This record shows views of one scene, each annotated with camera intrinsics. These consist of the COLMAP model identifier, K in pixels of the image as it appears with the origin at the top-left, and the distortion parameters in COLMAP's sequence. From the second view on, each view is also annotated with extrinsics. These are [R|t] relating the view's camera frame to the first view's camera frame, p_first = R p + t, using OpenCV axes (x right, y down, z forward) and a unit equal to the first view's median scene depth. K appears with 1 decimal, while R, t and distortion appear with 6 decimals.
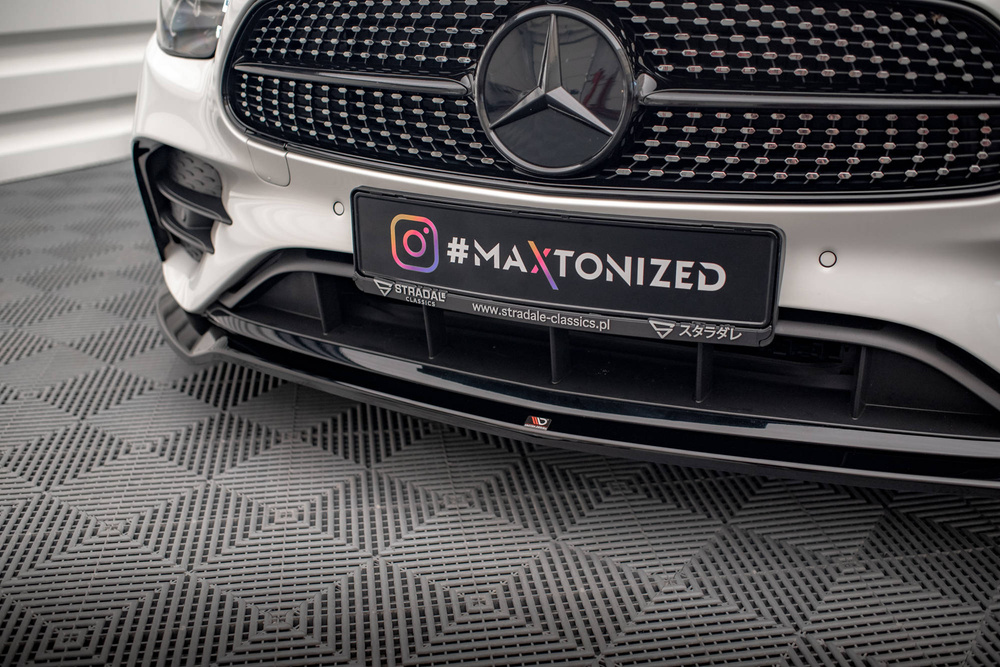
lens RADIAL K [[990.8, 0, 495.9], [0, 990.8, 330.1], [0, 0, 1]] dist [-0.092716, 0.090300]
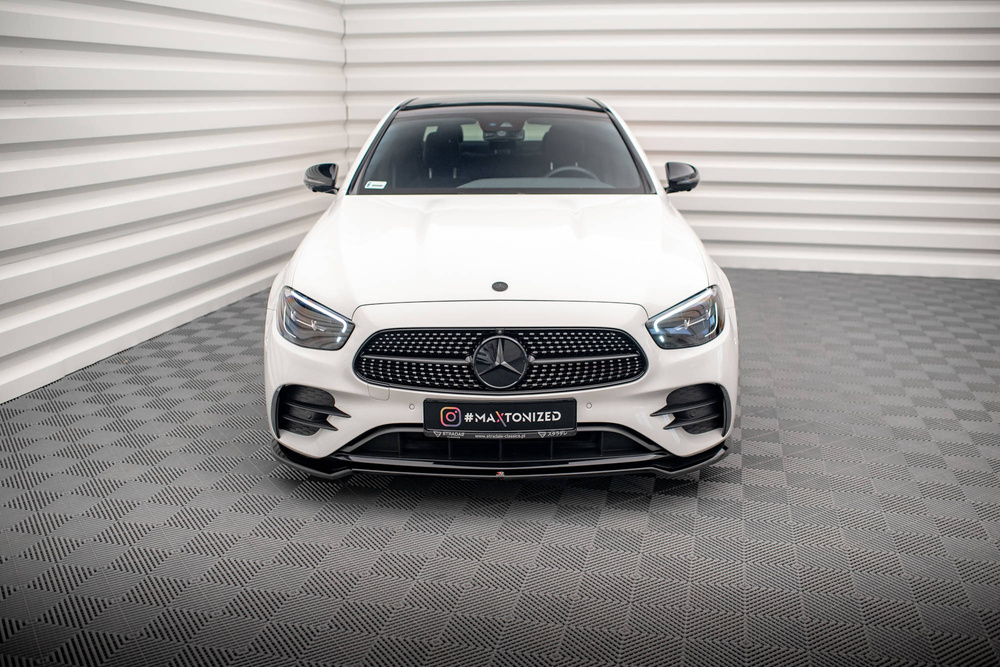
lens RADIAL K [[964.4, 0, 500.0], [0, 964.4, 333.5], [0, 0, 1]] dist [-0.069858, 0.017793]
pose [[0.917929, -0.091198, 0.386121, -1.041756], [0.139396, 0.985309, -0.098669, -0.032468], [-0.371450, 0.144395, 0.917156, -1.683111]]
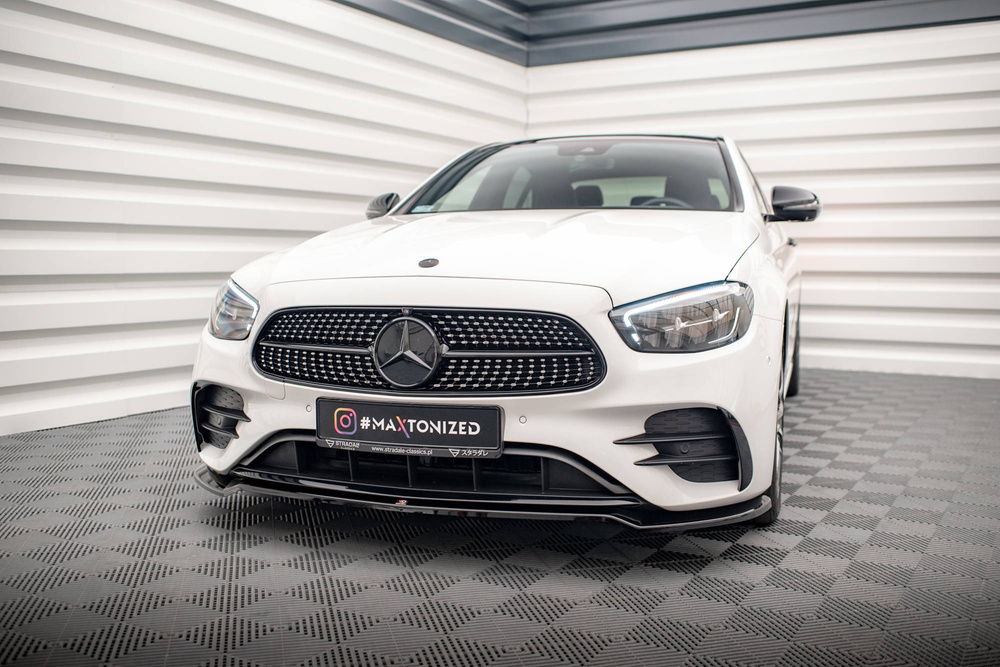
lens RADIAL K [[964.4, 0, 500.0], [0, 964.4, 333.5], [0, 0, 1]] dist [-0.069858, 0.017793]
pose [[0.995604, 0.001203, 0.093656, 0.061205], [0.025811, 0.957680, -0.286675, 0.362644], [-0.090037, 0.287832, 0.953439, -1.170294]]
